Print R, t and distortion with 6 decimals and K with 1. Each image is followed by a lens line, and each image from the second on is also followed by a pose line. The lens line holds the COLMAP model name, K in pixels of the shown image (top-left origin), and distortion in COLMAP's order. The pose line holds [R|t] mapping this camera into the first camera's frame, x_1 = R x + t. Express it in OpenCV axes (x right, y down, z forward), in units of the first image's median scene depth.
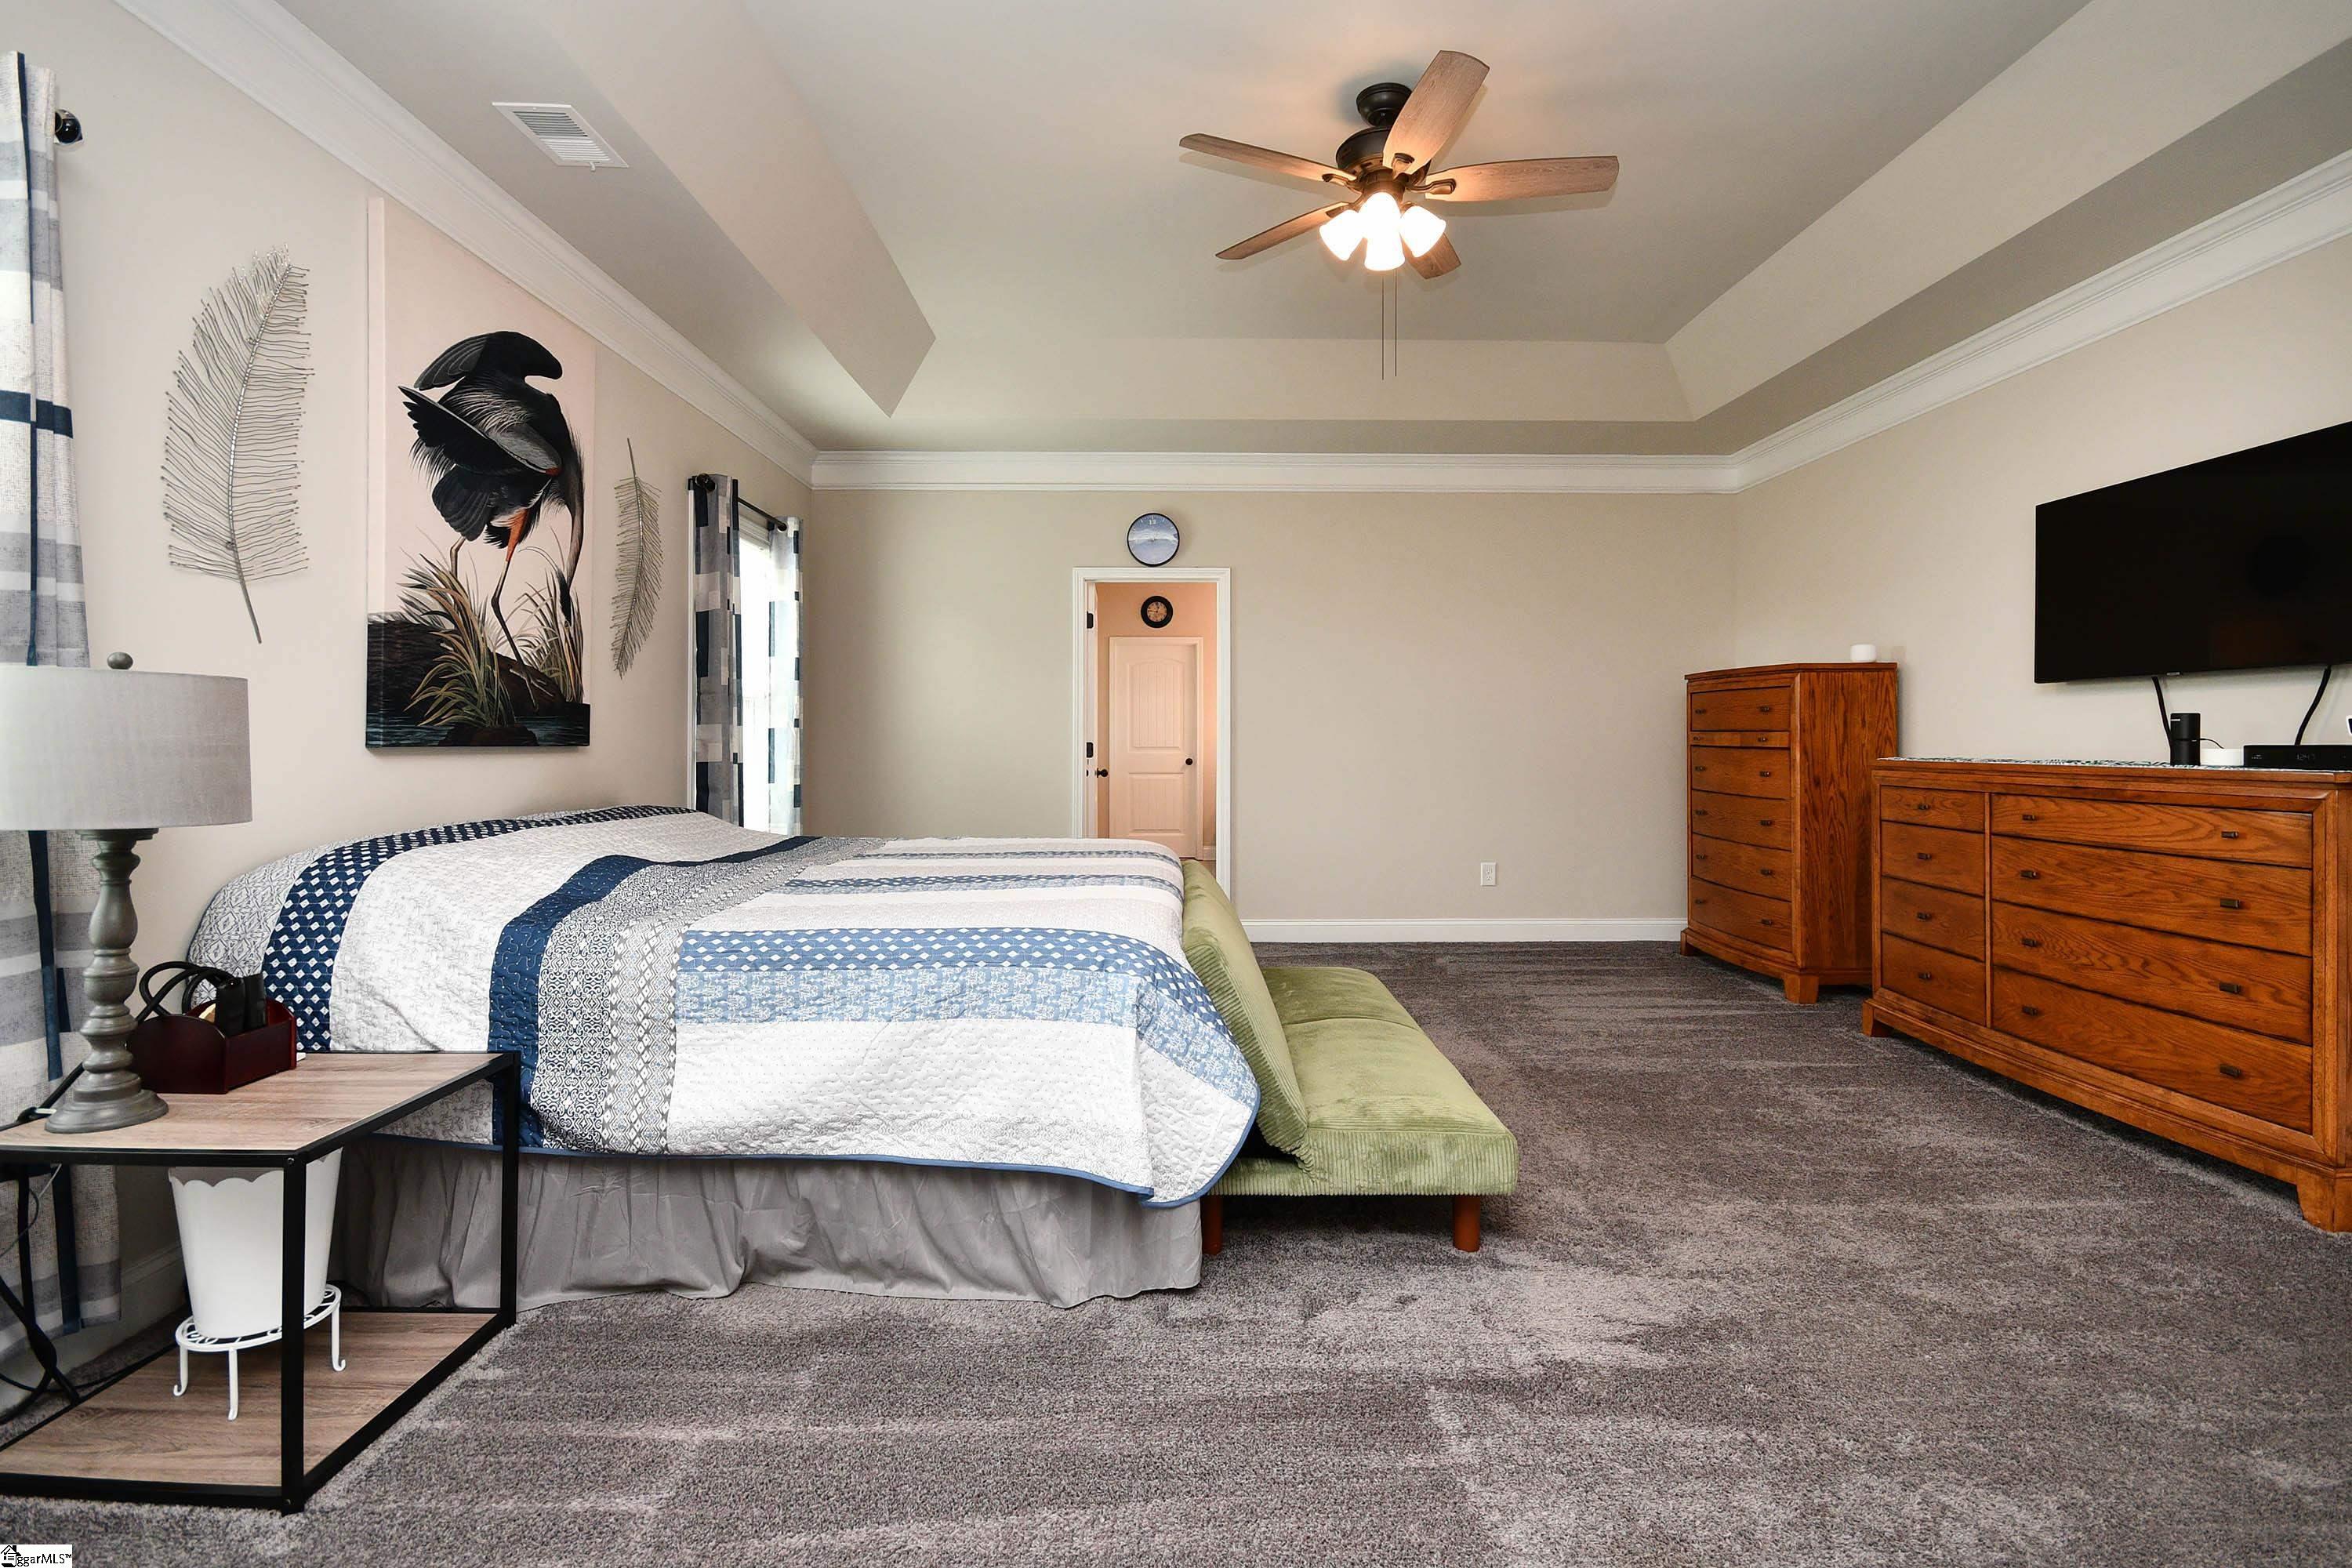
lens RADIAL K [[1029.3, 0, 1173.7], [0, 1029.3, 765.4], [0, 0, 1]] dist [0.001402, -0.001950]
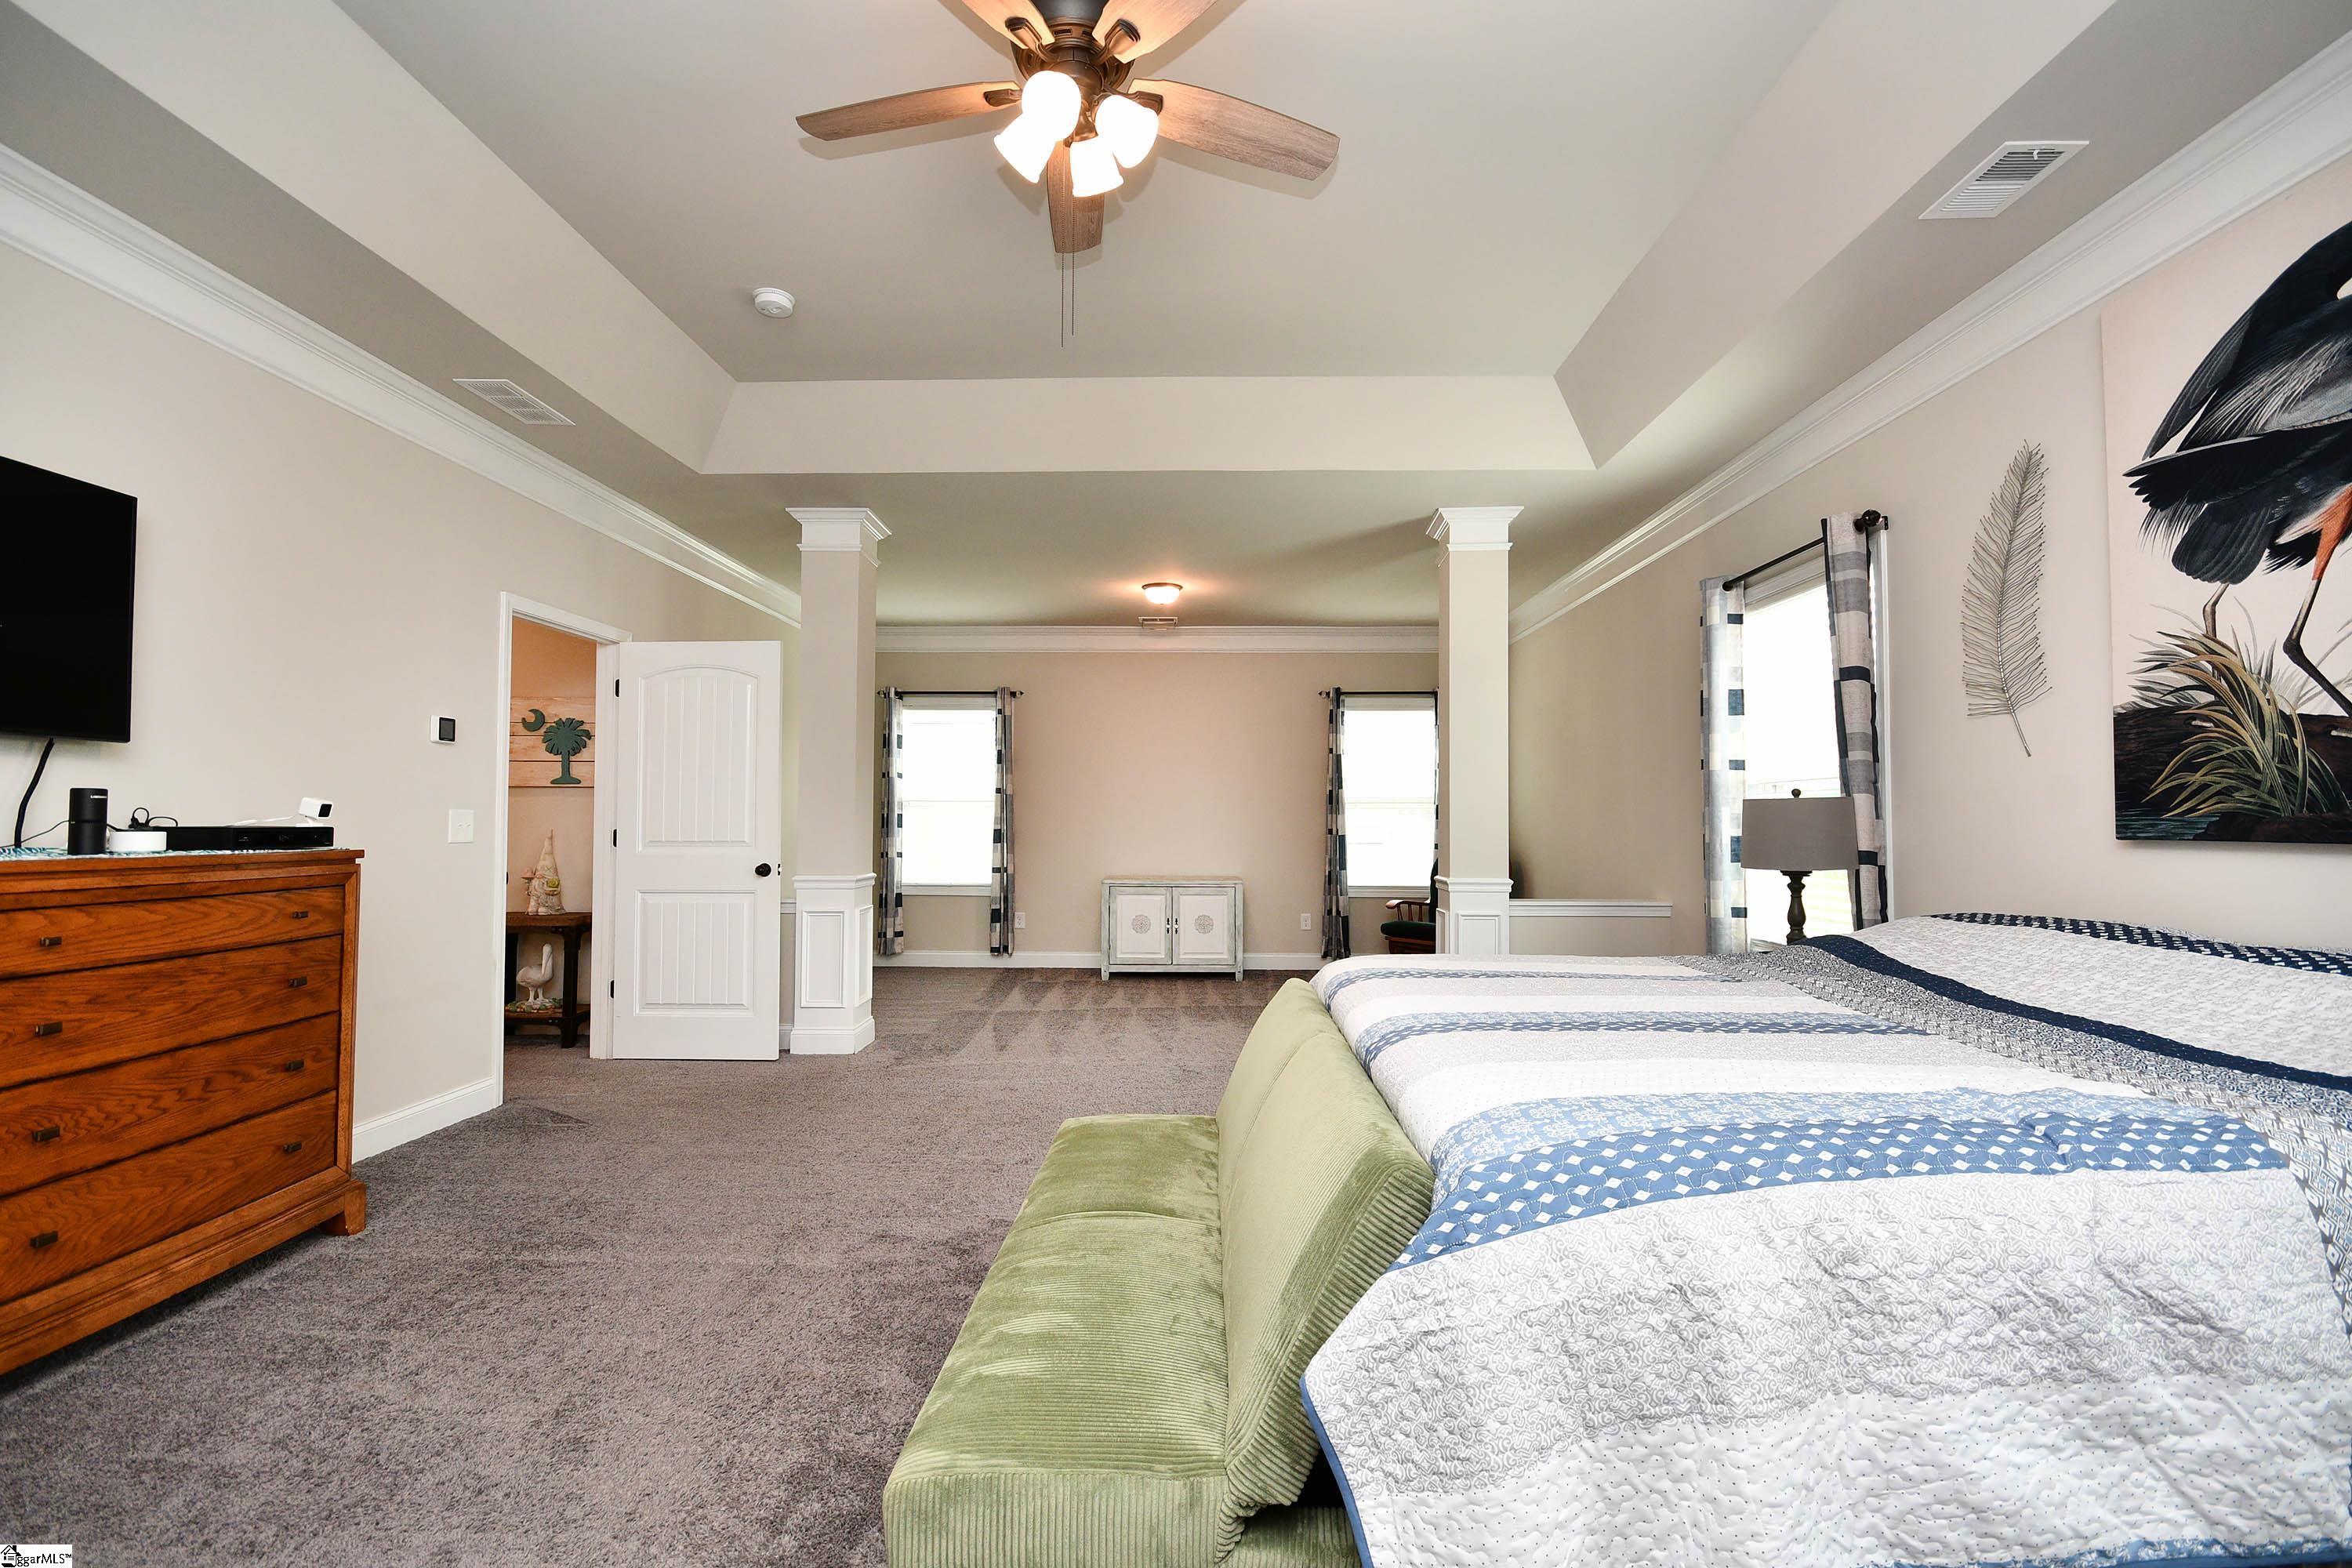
lens RADIAL K [[1029.3, 0, 1179.3], [0, 1029.3, 779.1], [0, 0, 1]] dist [0.001402, -0.001950]
pose [[-0.999293, -0.003703, 0.037406, 0.105832], [-0.004178, 0.999912, -0.012622, -0.054579], [-0.037356, -0.012770, -0.999220, 1.862667]]
